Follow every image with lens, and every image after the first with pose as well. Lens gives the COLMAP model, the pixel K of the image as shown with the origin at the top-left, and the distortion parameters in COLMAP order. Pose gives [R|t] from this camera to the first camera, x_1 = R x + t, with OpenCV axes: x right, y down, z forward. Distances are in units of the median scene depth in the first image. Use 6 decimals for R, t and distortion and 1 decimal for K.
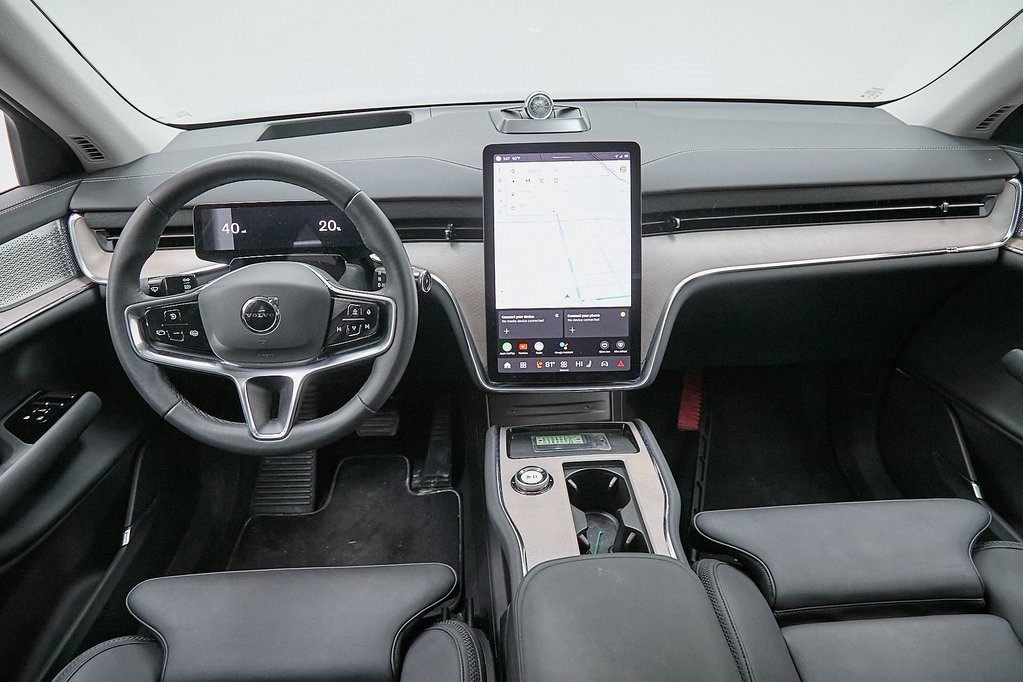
lens RADIAL K [[706.2, 0, 512.8], [0, 706.2, 338.1], [0, 0, 1]] dist [0.006206, -0.005473]
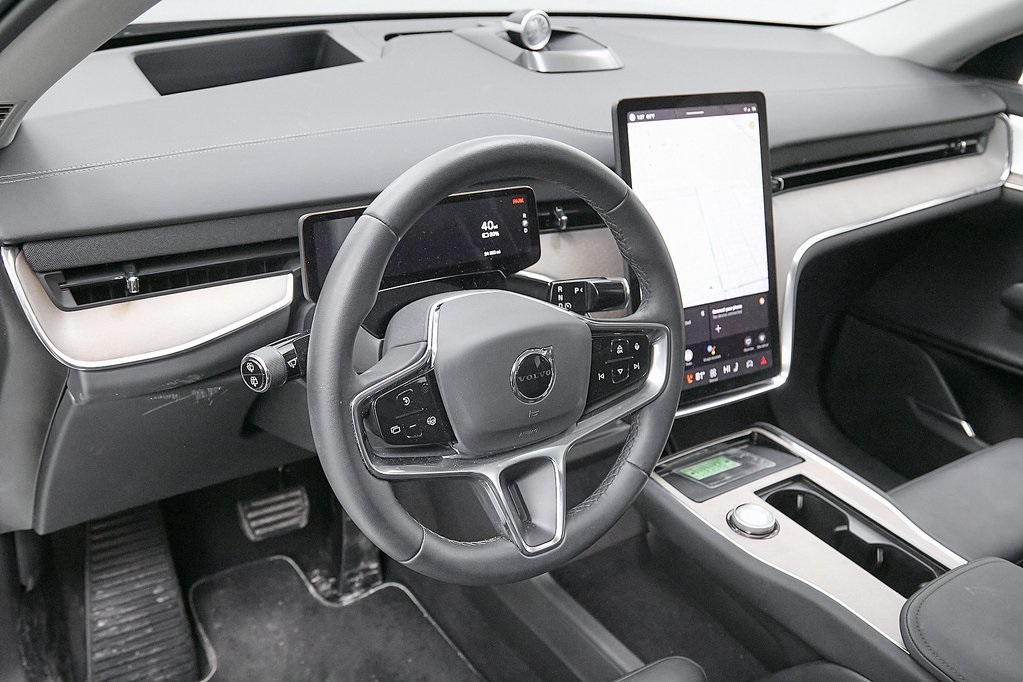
lens RADIAL K [[1044.7, 0, 509.2], [0, 1044.7, 342.3], [0, 0, 1]] dist [0.027089, 0.000000]
pose [[0.831204, -0.152053, 0.534770, -0.752700], [0.129789, 0.988366, 0.079292, -0.121766], [-0.540605, 0.003499, 0.841269, 0.134025]]
